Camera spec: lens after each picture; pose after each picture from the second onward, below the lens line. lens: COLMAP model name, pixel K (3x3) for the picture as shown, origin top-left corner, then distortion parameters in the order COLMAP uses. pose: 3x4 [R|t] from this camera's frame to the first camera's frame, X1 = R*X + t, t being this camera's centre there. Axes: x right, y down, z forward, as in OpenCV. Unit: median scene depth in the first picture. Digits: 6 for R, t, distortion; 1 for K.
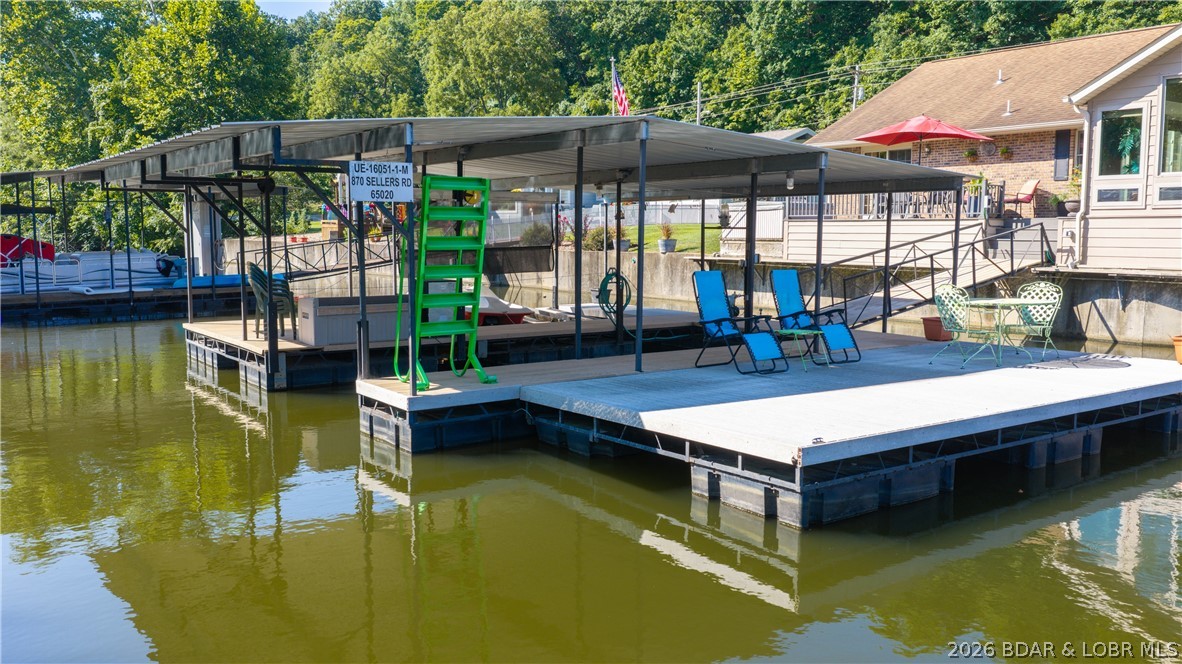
lens RADIAL K [[975.7, 0, 593.5], [0, 975.7, 329.6], [0, 0, 1]] dist [0.025050, -0.054338]
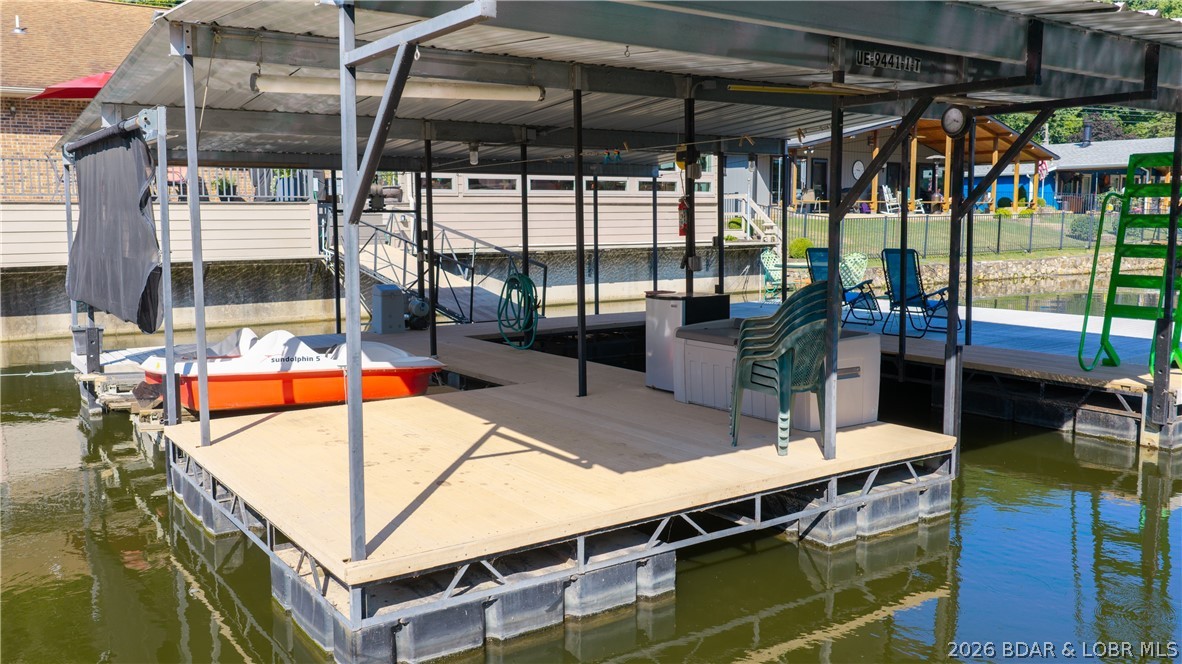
lens RADIAL K [[975.7, 0, 593.5], [0, 975.7, 329.6], [0, 0, 1]] dist [0.025050, -0.054338]
pose [[0.014191, -0.117025, 0.993028, -0.128917], [0.107276, 0.987574, 0.114849, -0.017857], [-0.994128, 0.104899, 0.026569, 0.177591]]
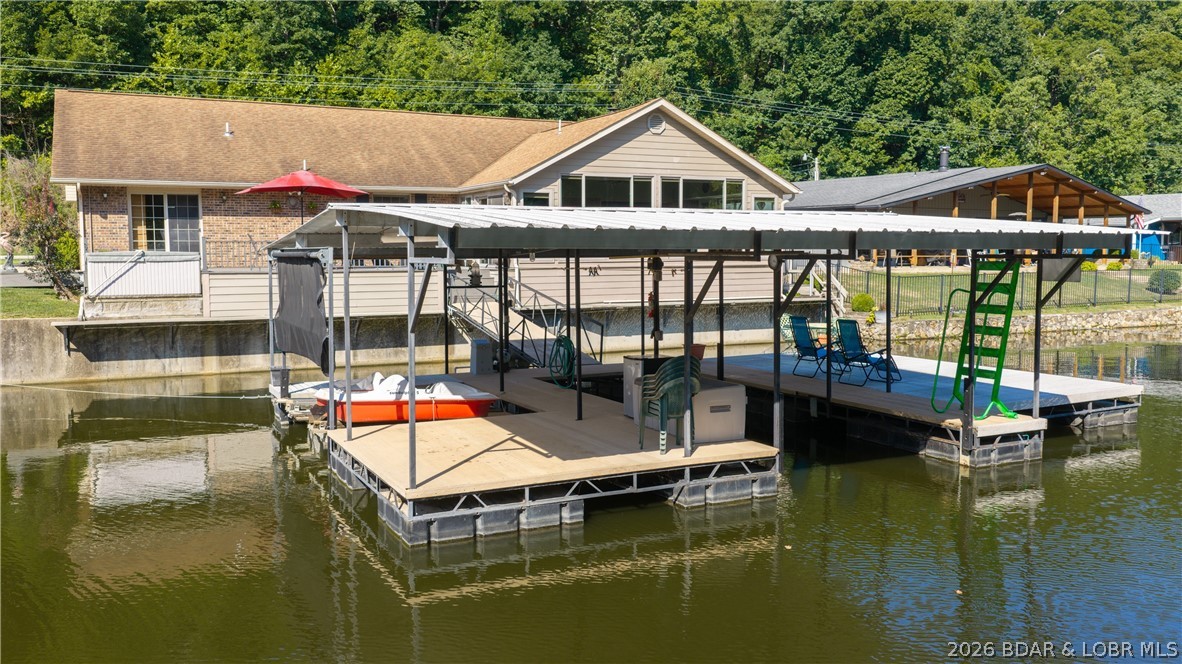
lens RADIAL K [[975.7, 0, 593.5], [0, 975.7, 329.6], [0, 0, 1]] dist [0.025050, -0.054338]
pose [[0.162859, -0.080411, 0.983367, -0.183066], [0.105153, 0.992411, 0.063736, -0.023961], [-0.981030, 0.093025, 0.170079, 0.152029]]
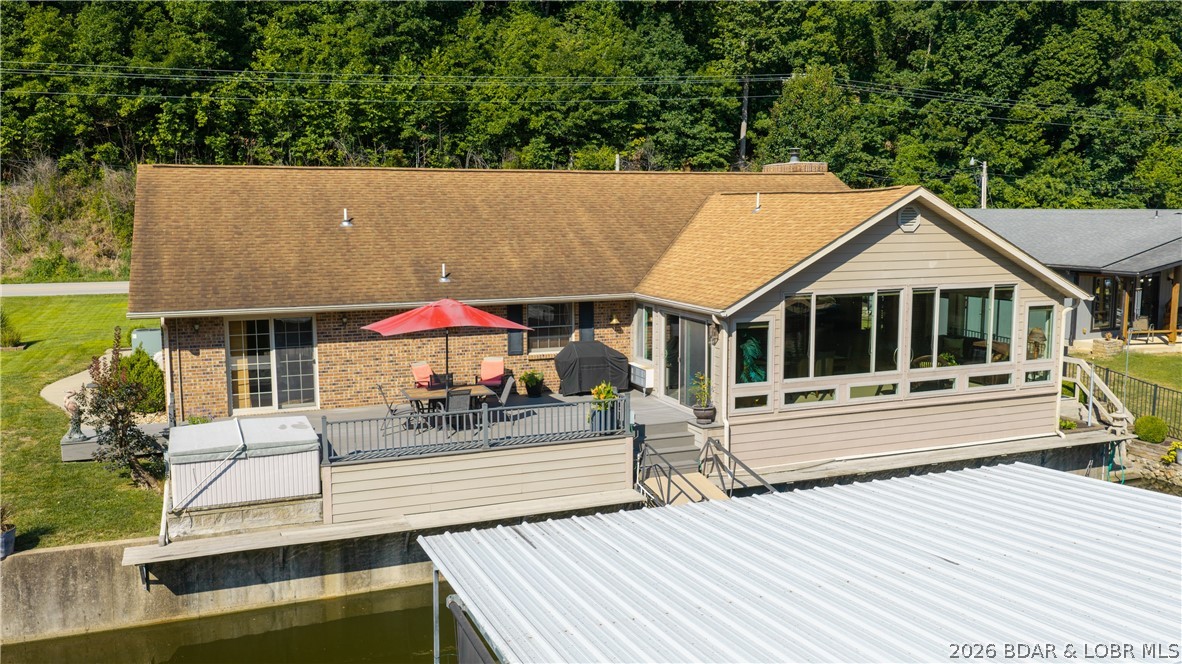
lens RADIAL K [[975.7, 0, 593.5], [0, 975.7, 329.6], [0, 0, 1]] dist [0.025050, -0.054338]
pose [[0.250511, -0.119416, 0.960720, -0.109901], [0.103134, 0.990008, 0.096164, -0.072771], [-0.962604, 0.074993, 0.260324, 0.194253]]
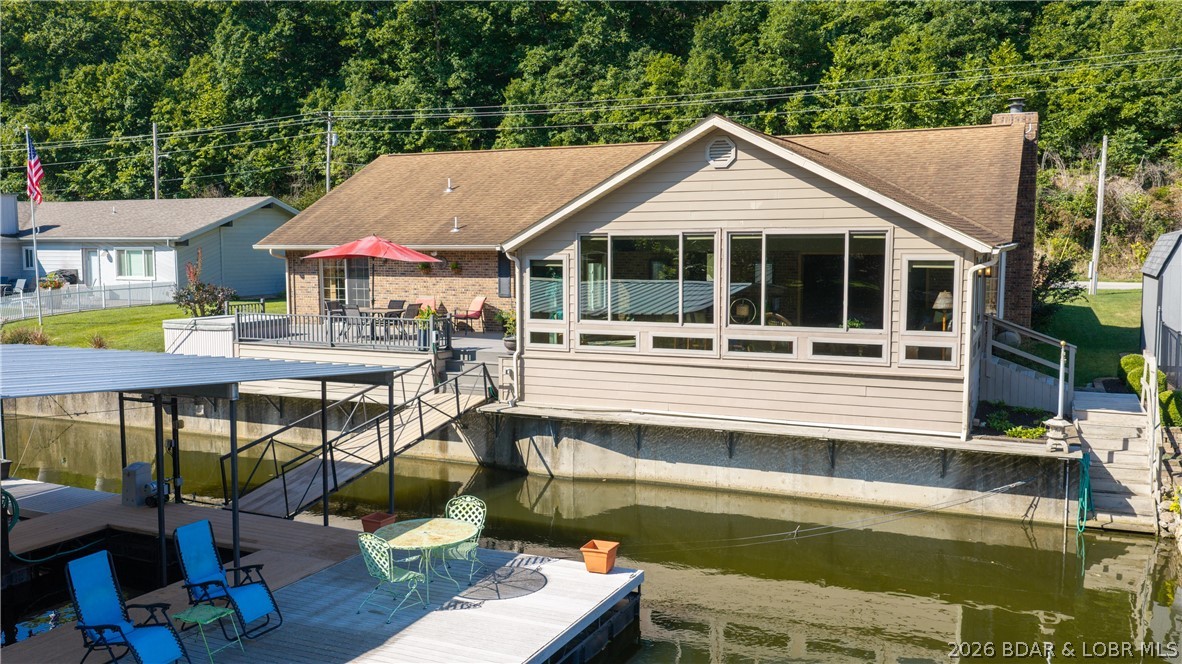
lens RADIAL K [[975.7, 0, 593.5], [0, 975.7, 329.6], [0, 0, 1]] dist [0.025050, -0.054338]
pose [[0.874306, -0.045235, 0.483262, 0.013559], [0.052603, 0.998614, -0.001694, -0.031176], [-0.482515, 0.026902, 0.875474, 0.007316]]
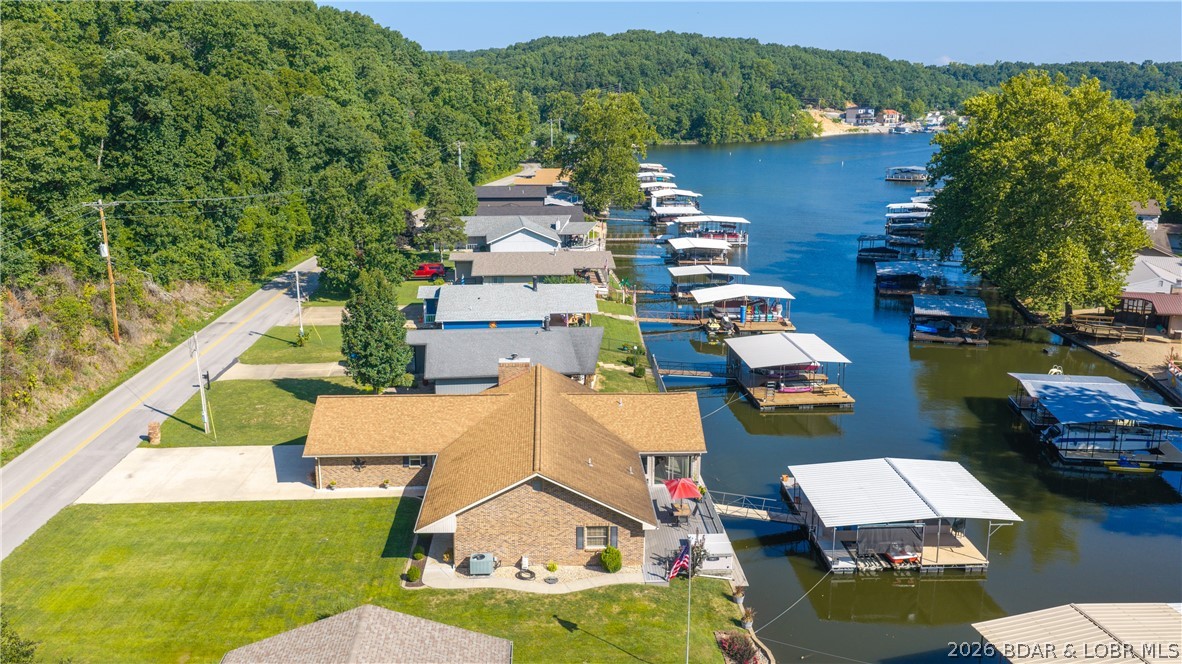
lens RADIAL K [[975.7, 0, 593.5], [0, 975.7, 329.6], [0, 0, 1]] dist [0.025050, -0.054338]
pose [[-0.837130, -0.126612, 0.532148, -0.178190], [0.056210, 0.947782, 0.313928, -0.358646], [-0.544108, 0.292711, -0.786300, 0.789232]]
